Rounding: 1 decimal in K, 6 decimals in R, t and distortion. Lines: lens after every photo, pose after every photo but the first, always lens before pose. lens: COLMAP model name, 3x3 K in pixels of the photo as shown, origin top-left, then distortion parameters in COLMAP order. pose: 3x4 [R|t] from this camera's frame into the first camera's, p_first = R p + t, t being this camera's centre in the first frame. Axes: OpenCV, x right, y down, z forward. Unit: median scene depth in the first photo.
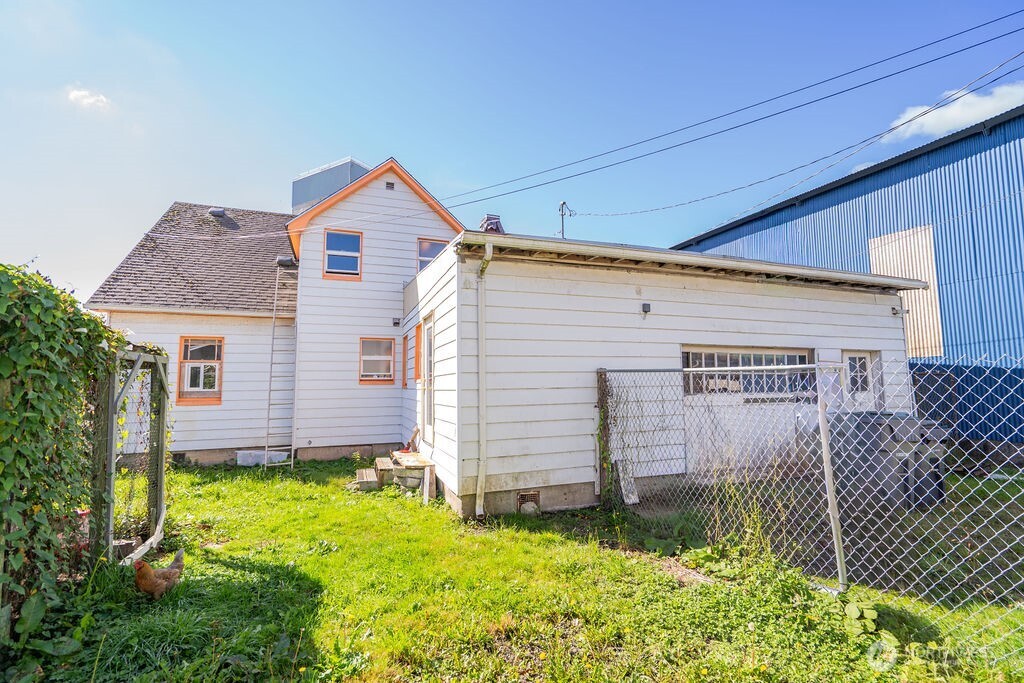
lens RADIAL K [[474.4, 0, 502.8], [0, 474.4, 330.8], [0, 0, 1]] dist [-0.000406, 0.000252]
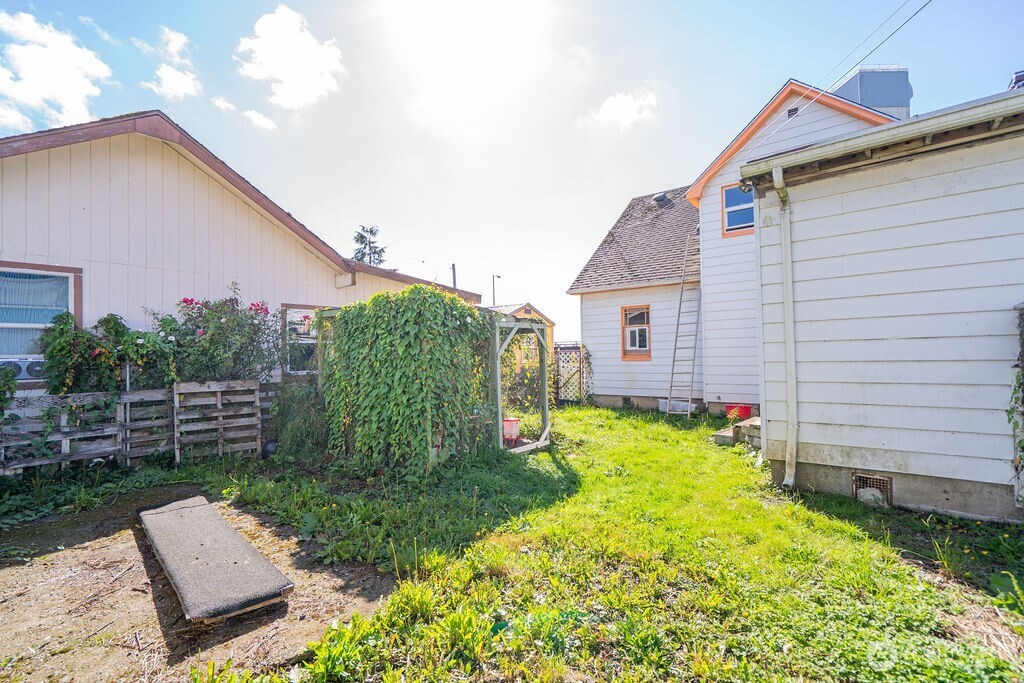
lens RADIAL K [[474.4, 0, 502.8], [0, 474.4, 330.8], [0, 0, 1]] dist [-0.000406, 0.000252]
pose [[0.486055, -0.042821, -0.872878, 0.410689], [0.110711, 0.993769, 0.012897, 0.033395], [0.866887, -0.102906, 0.487768, 0.133283]]
